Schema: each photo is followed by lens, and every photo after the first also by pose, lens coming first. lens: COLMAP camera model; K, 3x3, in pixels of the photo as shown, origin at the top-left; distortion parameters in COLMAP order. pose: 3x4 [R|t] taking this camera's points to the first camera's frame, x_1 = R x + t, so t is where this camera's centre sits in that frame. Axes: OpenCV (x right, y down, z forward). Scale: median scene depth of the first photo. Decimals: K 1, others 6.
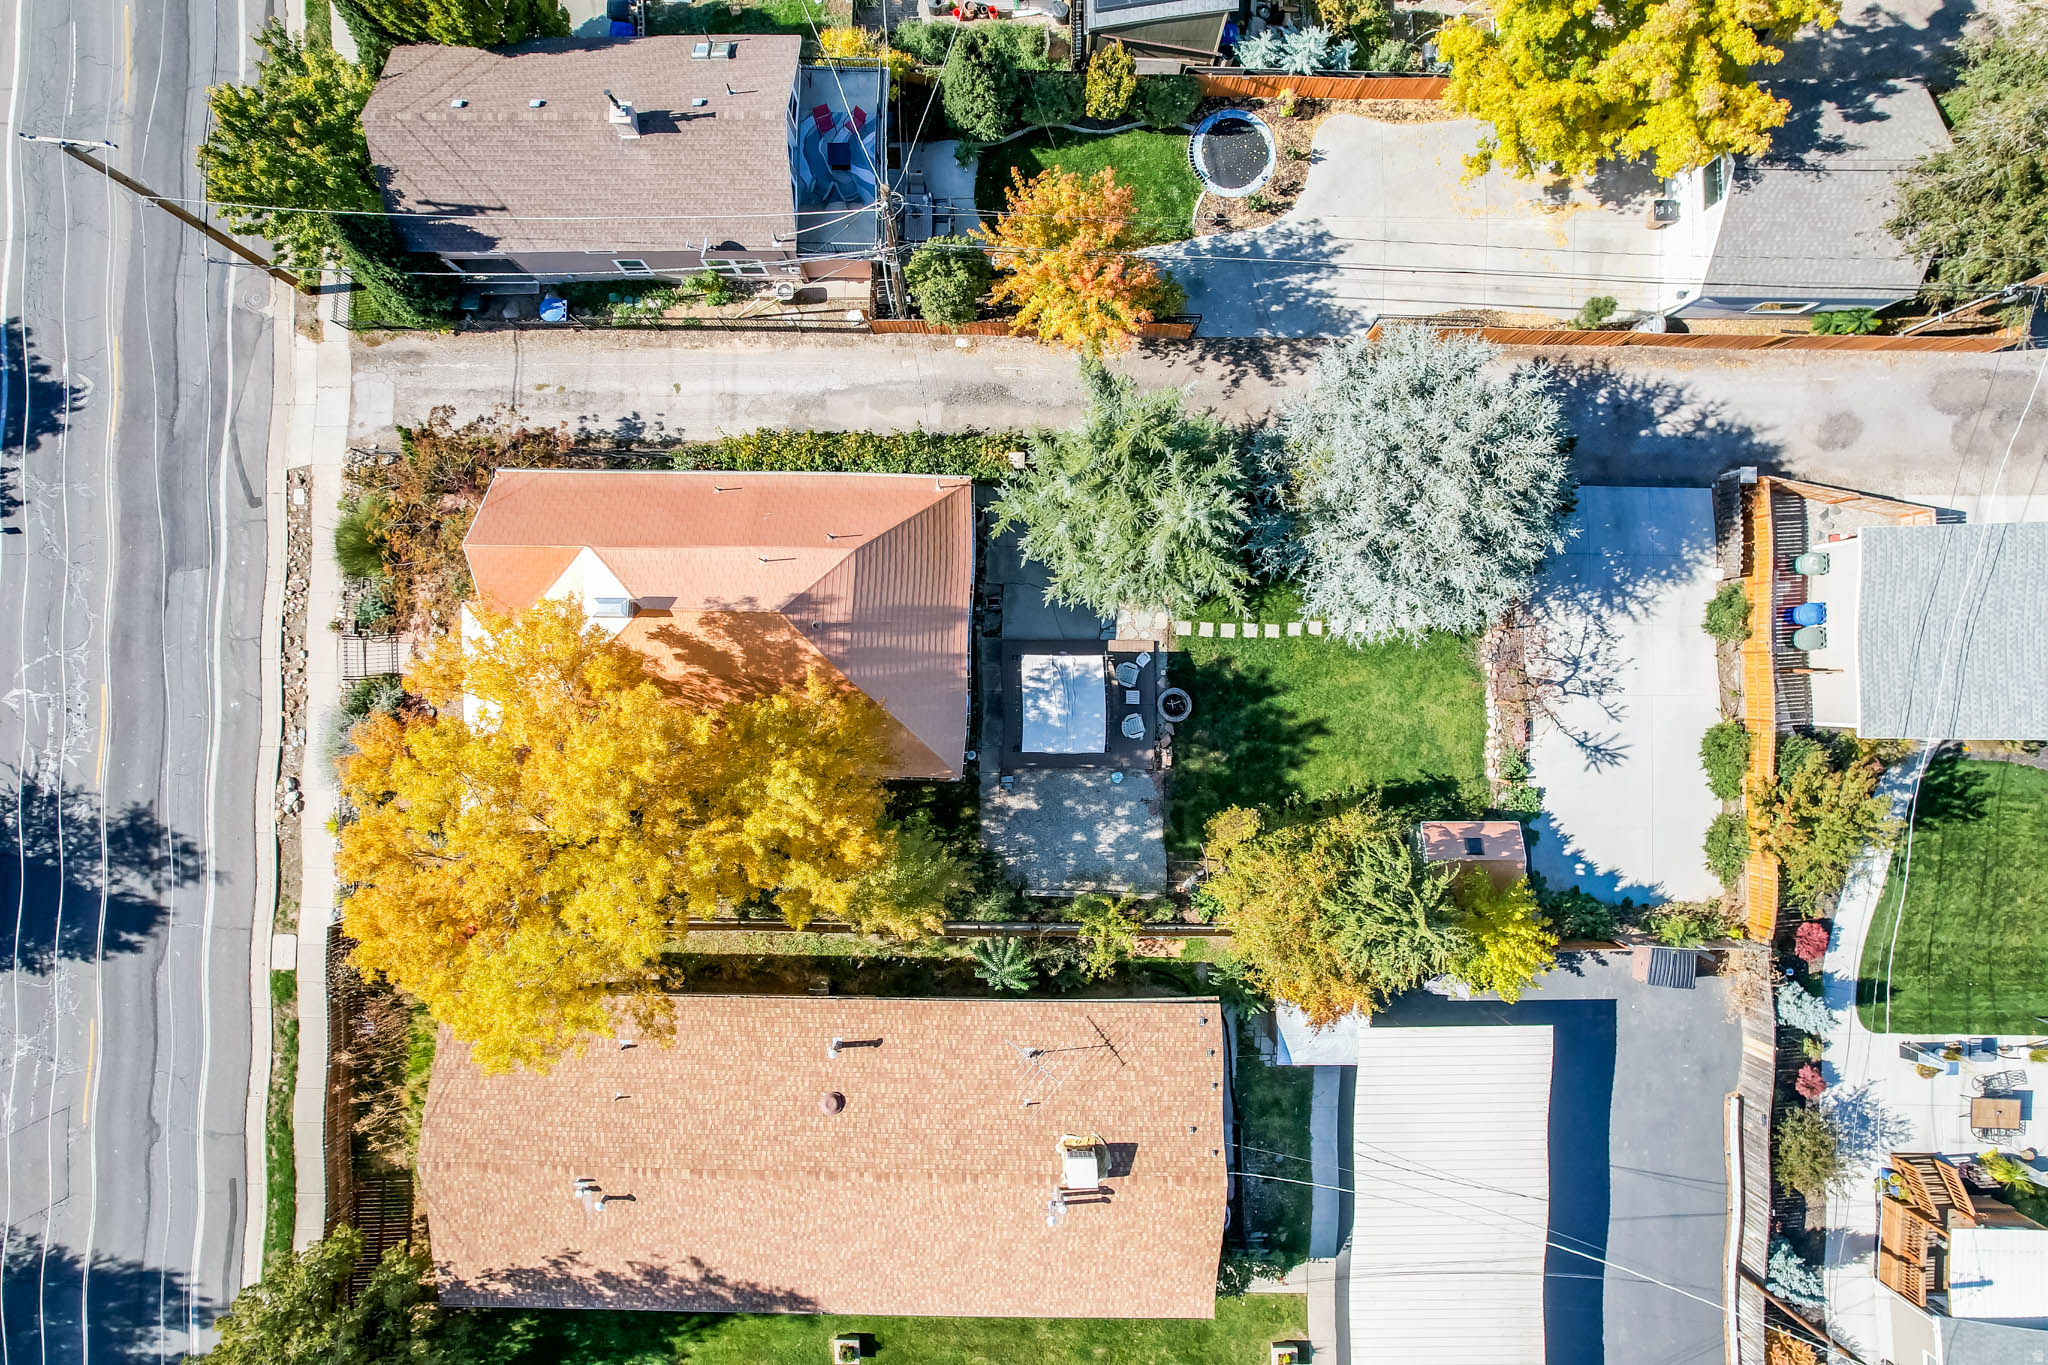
lens RADIAL K [[1309.1, 0, 1024.0], [0, 1309.1, 682.5], [0, 0, 1]] dist [-0.088043, 0.078757]
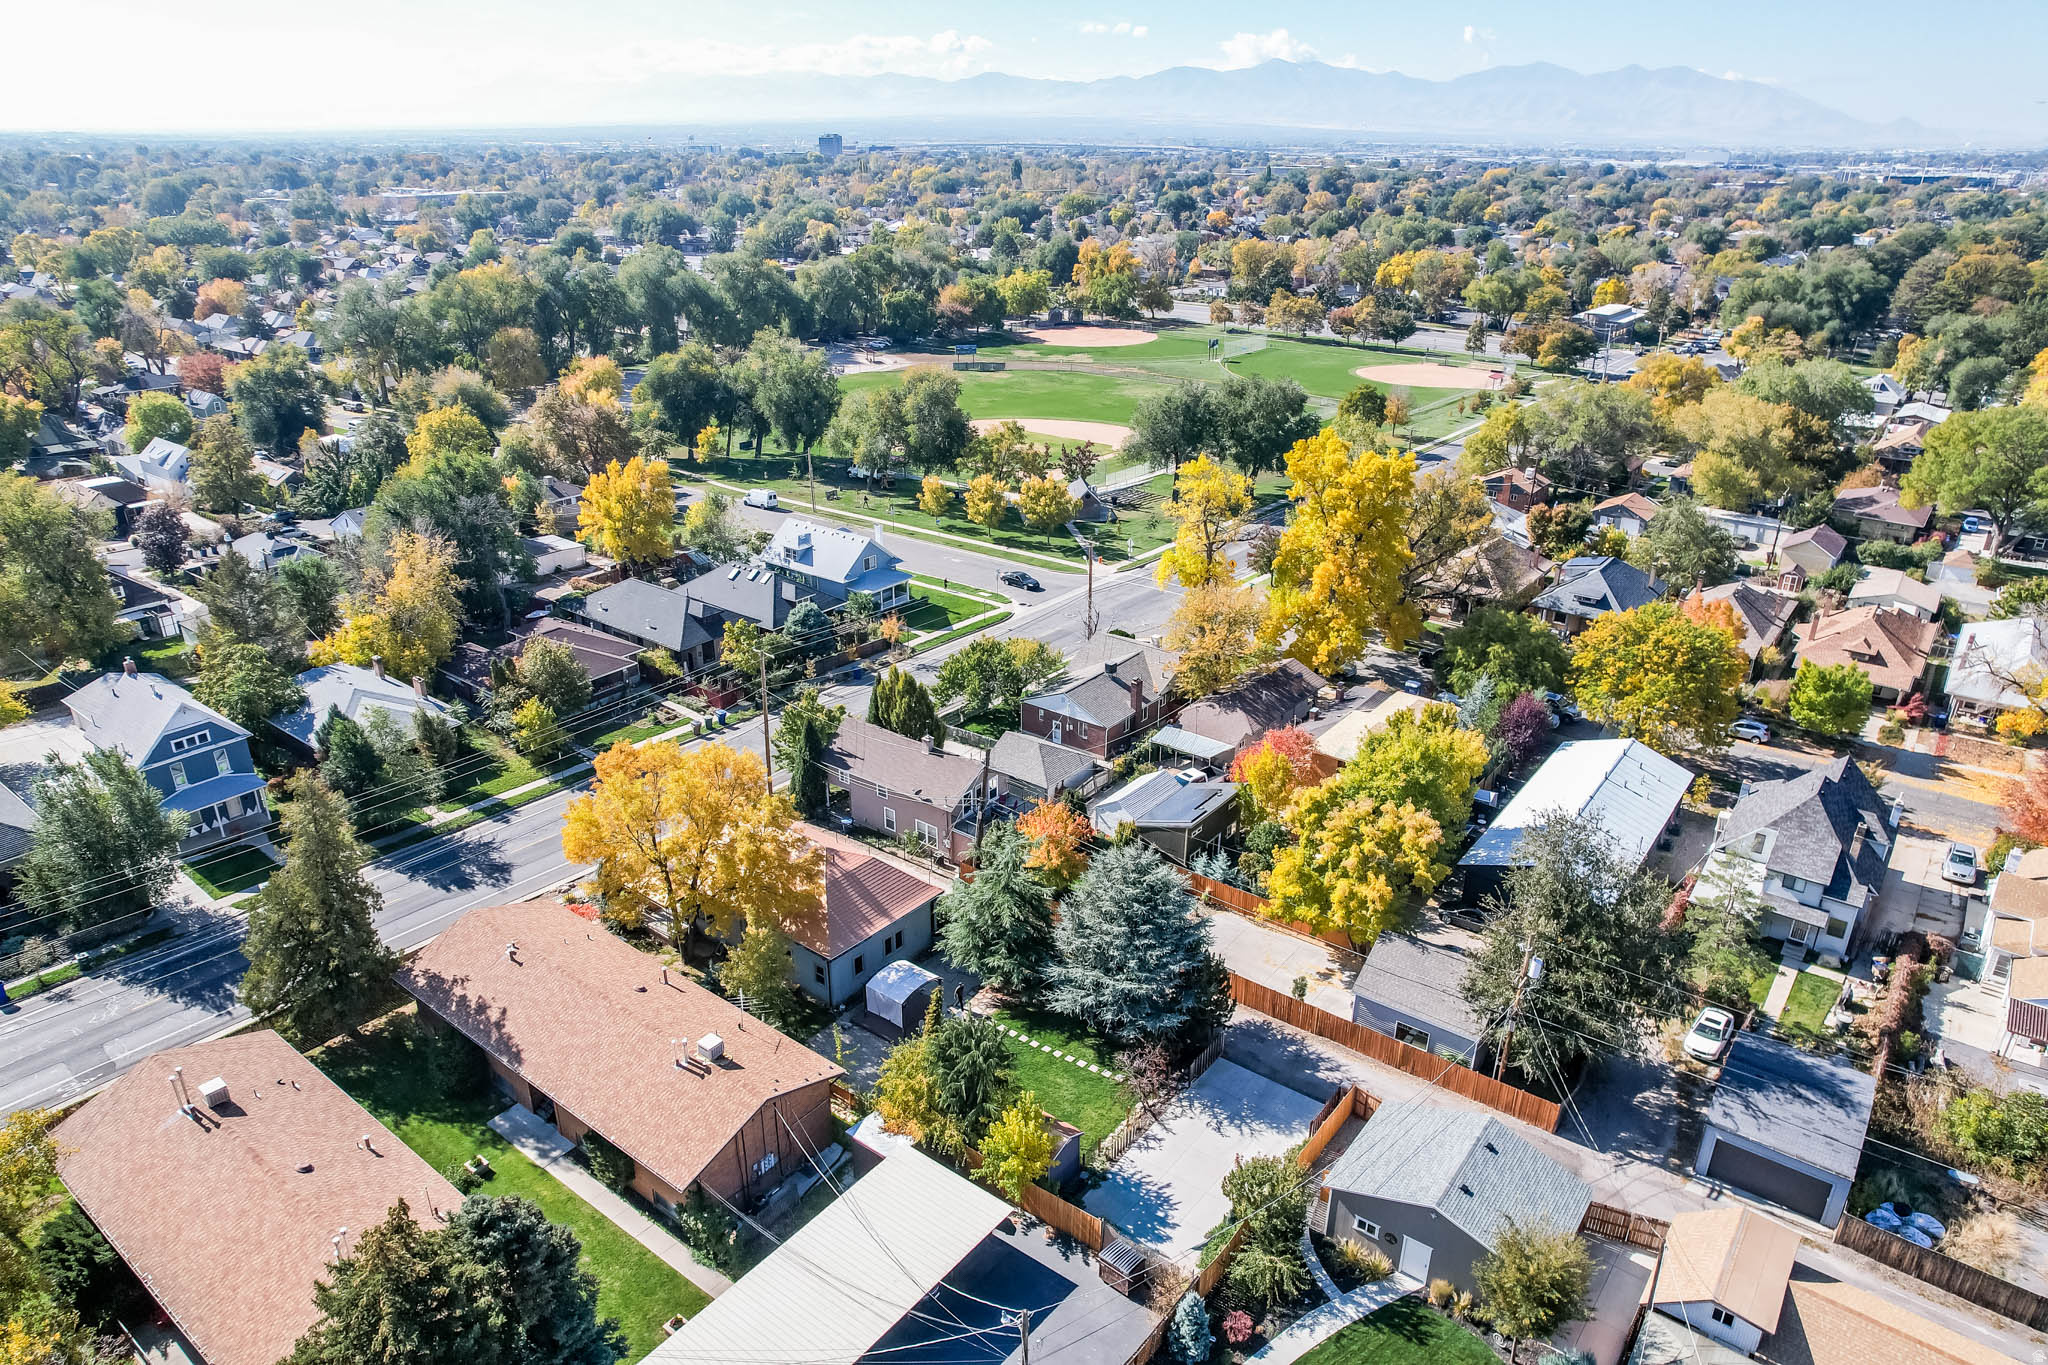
lens RADIAL K [[1309.1, 0, 1024.0], [0, 1309.1, 682.5], [0, 0, 1]] dist [-0.088043, 0.078757]
pose [[0.799990, 0.243363, -0.548444, 0.960580], [-0.599875, 0.304770, -0.739774, 1.024649], [-0.012885, 0.920809, 0.389800, -0.026099]]
